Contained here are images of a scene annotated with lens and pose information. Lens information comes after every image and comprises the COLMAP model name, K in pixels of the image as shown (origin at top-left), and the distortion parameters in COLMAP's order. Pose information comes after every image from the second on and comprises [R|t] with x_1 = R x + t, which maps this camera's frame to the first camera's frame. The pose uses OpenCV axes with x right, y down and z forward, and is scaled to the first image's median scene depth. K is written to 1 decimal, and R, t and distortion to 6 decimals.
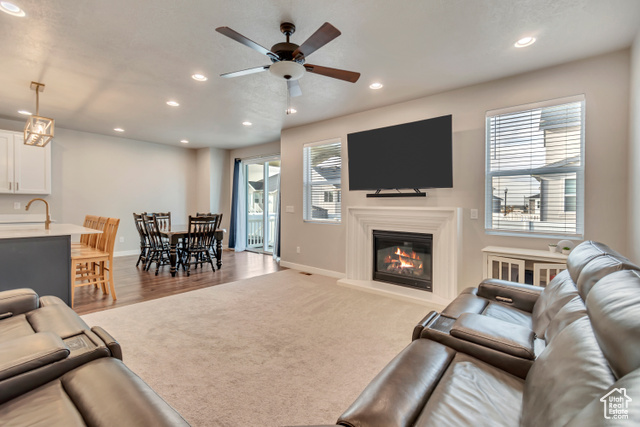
lens RADIAL K [[288.1, 0, 318.1], [0, 288.1, 211.6], [0, 0, 1]] dist [0.005260, 0.000519]
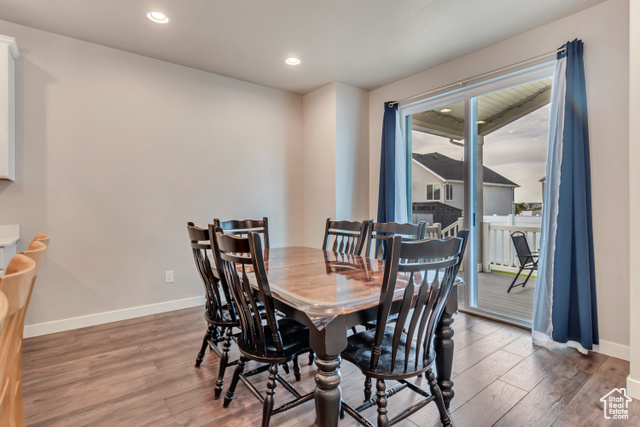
lens RADIAL K [[330.5, 0, 320.5], [0, 330.5, 214.3], [0, 0, 1]] dist [-0.001695, -0.000112]
pose [[0.981444, -0.006447, -0.191638, -0.346468], [0.005952, 0.999977, -0.003156, -0.001528], [0.191654, 0.001957, 0.981461, 0.545391]]
